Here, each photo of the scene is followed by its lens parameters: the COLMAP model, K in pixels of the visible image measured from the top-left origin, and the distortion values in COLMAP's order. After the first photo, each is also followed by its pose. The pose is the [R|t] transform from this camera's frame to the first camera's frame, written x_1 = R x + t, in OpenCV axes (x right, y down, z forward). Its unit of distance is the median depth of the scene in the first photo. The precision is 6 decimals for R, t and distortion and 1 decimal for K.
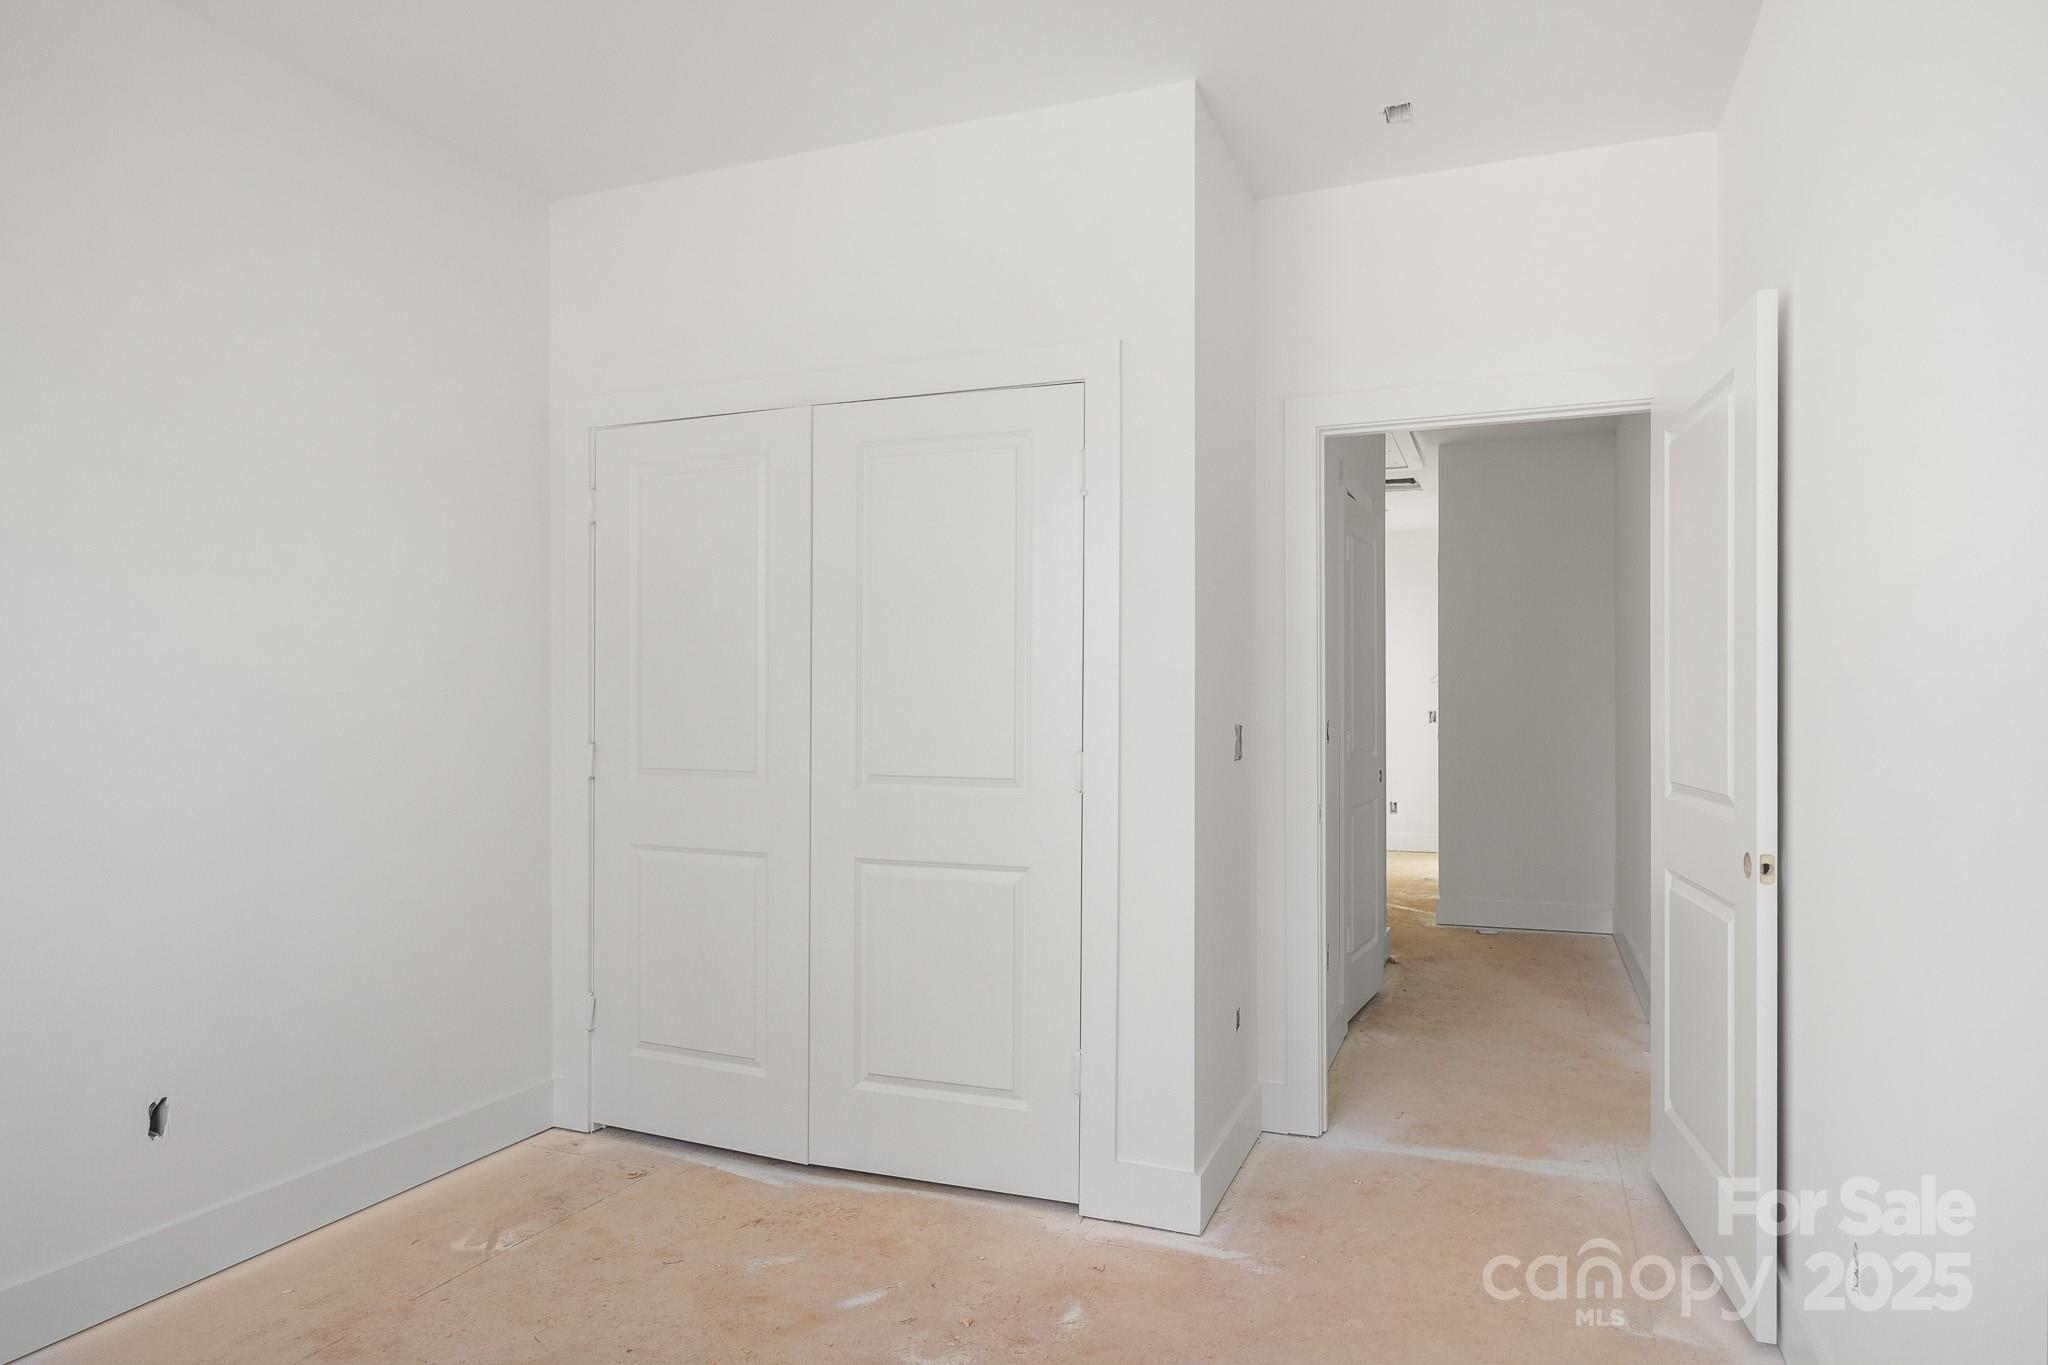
lens RADIAL K [[1320.0, 0, 1024.4], [0, 1320.0, 679.9], [0, 0, 1]] dist [0.009147, 0.000921]
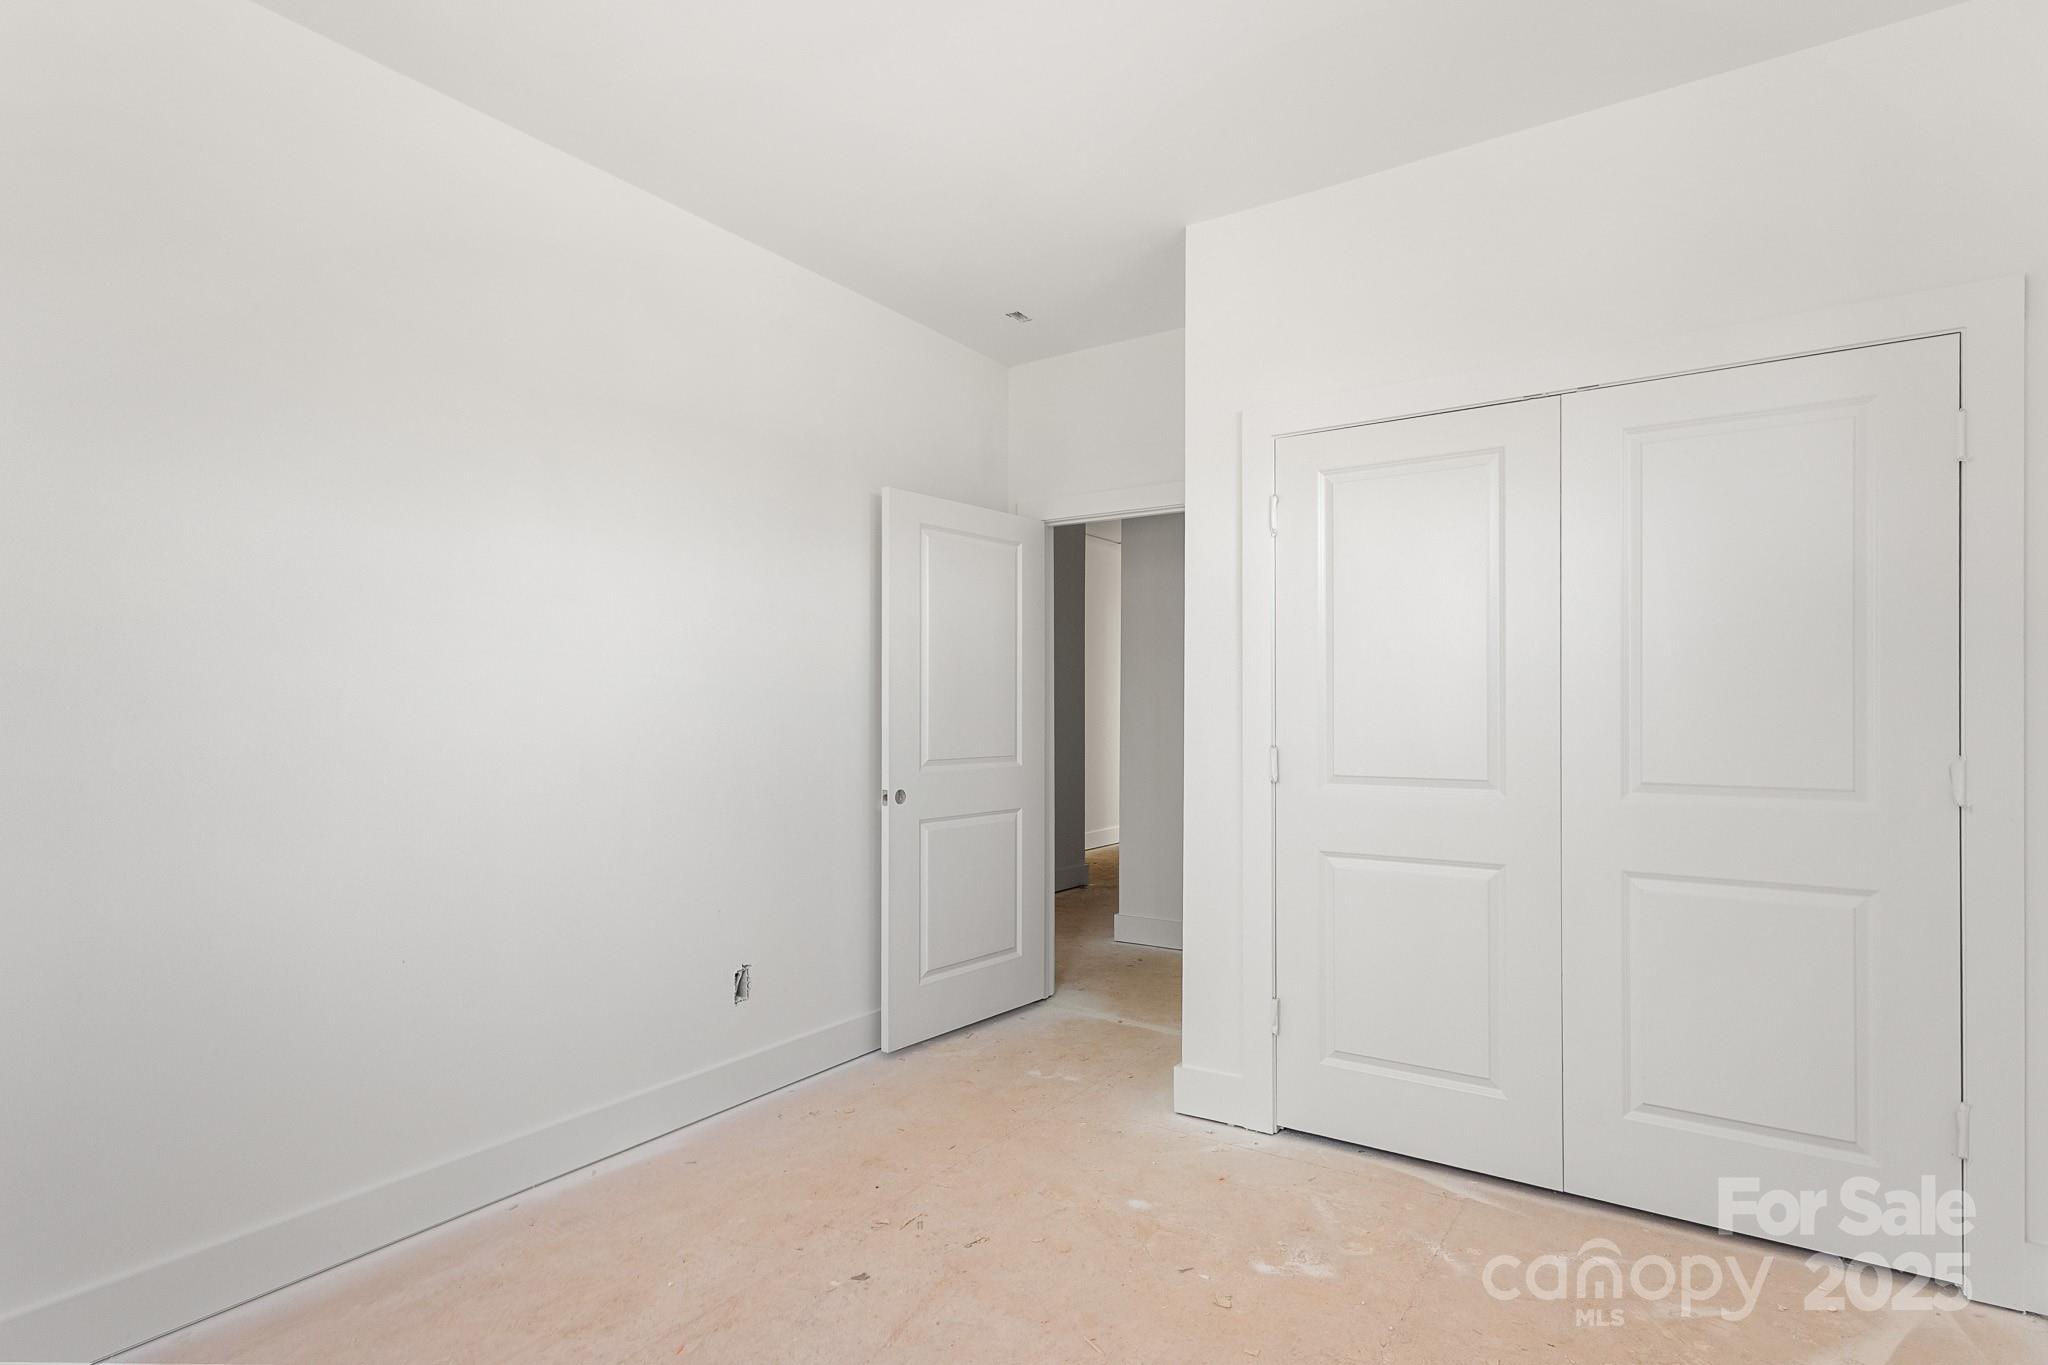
lens RADIAL K [[1049.8, 0, 1022.6], [0, 1049.8, 700.9], [0, 0, 1]] dist [0.021168, -0.001240]
pose [[0.986953, -0.012939, -0.160491, -0.392322], [0.013799, 0.999896, 0.004245, 0.004360], [0.160419, -0.006404, 0.987028, 0.178207]]
